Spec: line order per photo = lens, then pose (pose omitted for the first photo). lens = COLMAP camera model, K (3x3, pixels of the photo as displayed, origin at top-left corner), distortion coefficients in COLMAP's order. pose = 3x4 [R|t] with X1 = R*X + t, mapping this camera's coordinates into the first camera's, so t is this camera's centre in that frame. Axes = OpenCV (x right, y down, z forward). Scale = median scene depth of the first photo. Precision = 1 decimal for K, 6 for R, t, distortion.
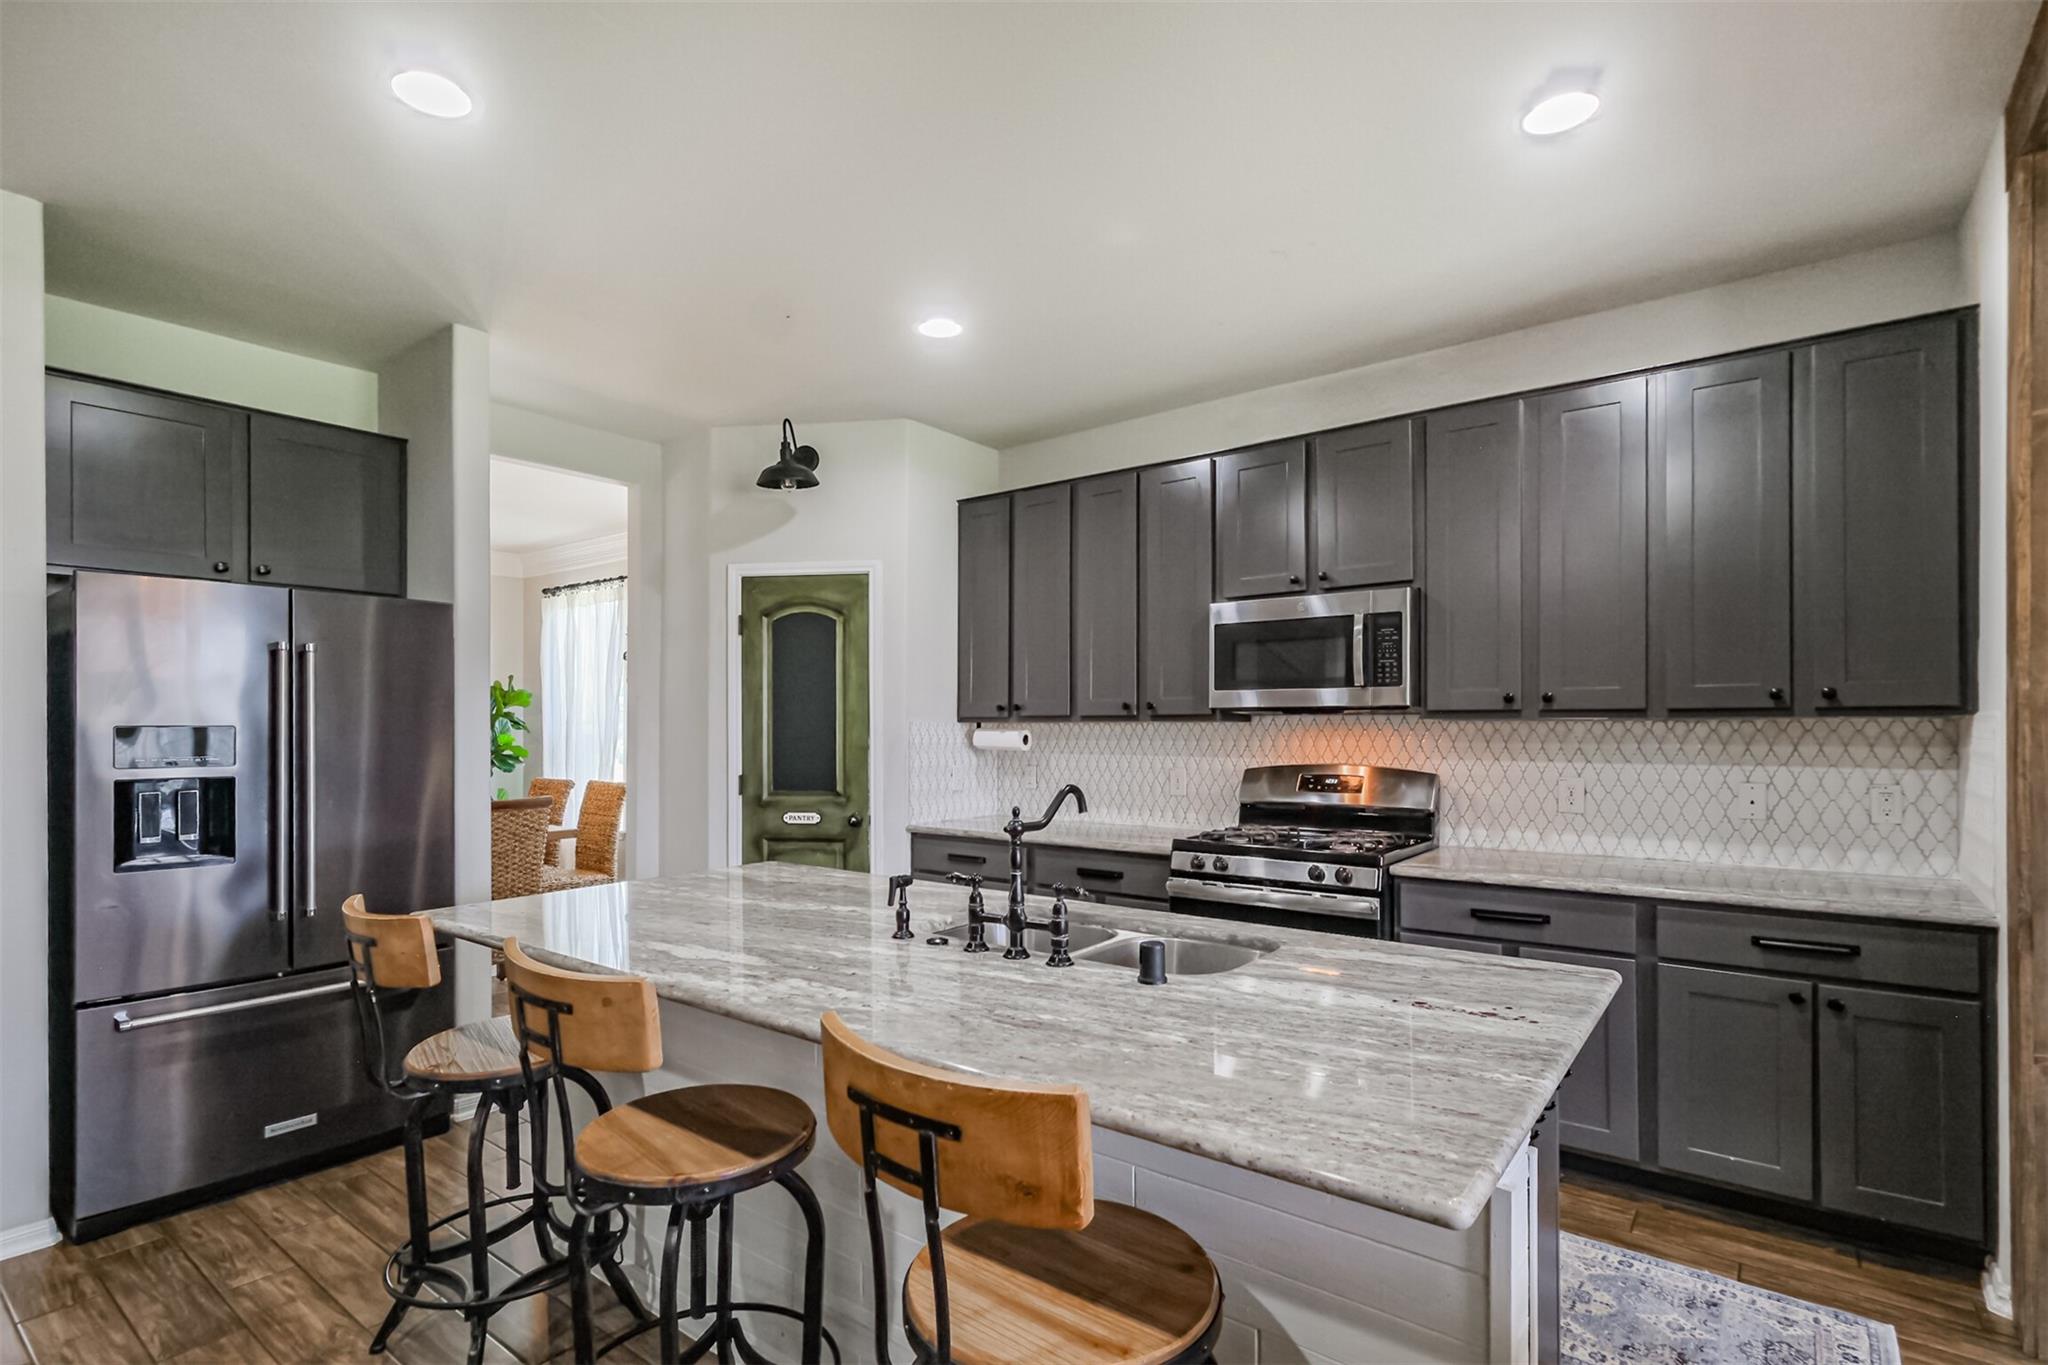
lens RADIAL K [[942.2, 0, 1014.7], [0, 942.2, 724.1], [0, 0, 1]] dist [0.003872, 0.000677]
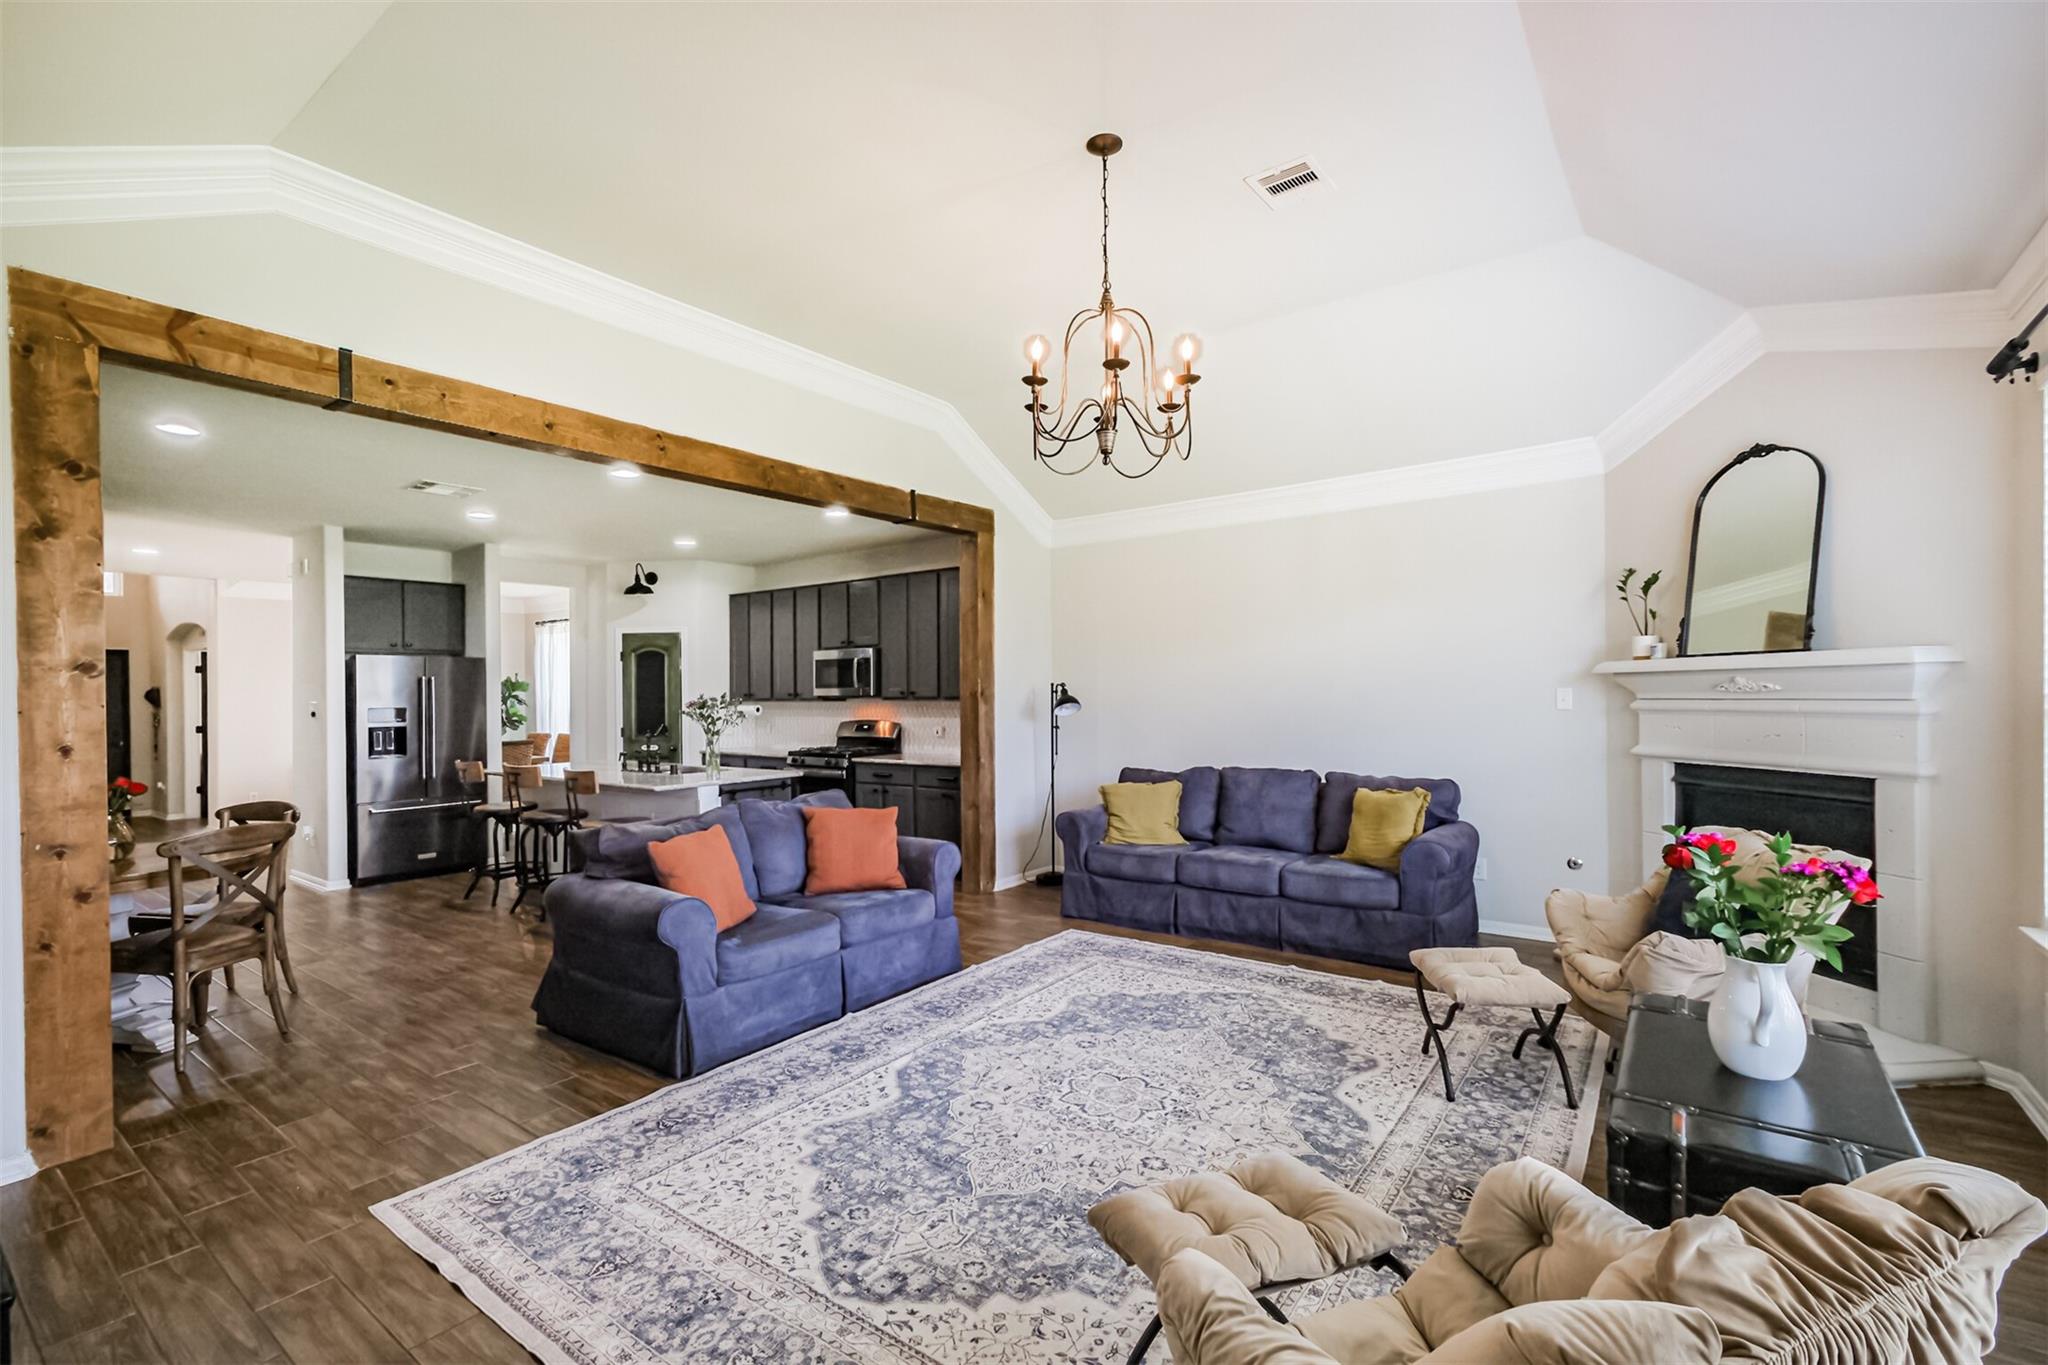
lens RADIAL K [[896.6, 0, 1027.8], [0, 896.6, 691.1], [0, 0, 1]] dist [0.004919, 0.001247]
pose [[0.999893, -0.007285, 0.012710, 0.663096], [0.007269, 0.999973, 0.001279, -0.026029], [-0.012719, -0.001187, 0.999918, -1.142478]]
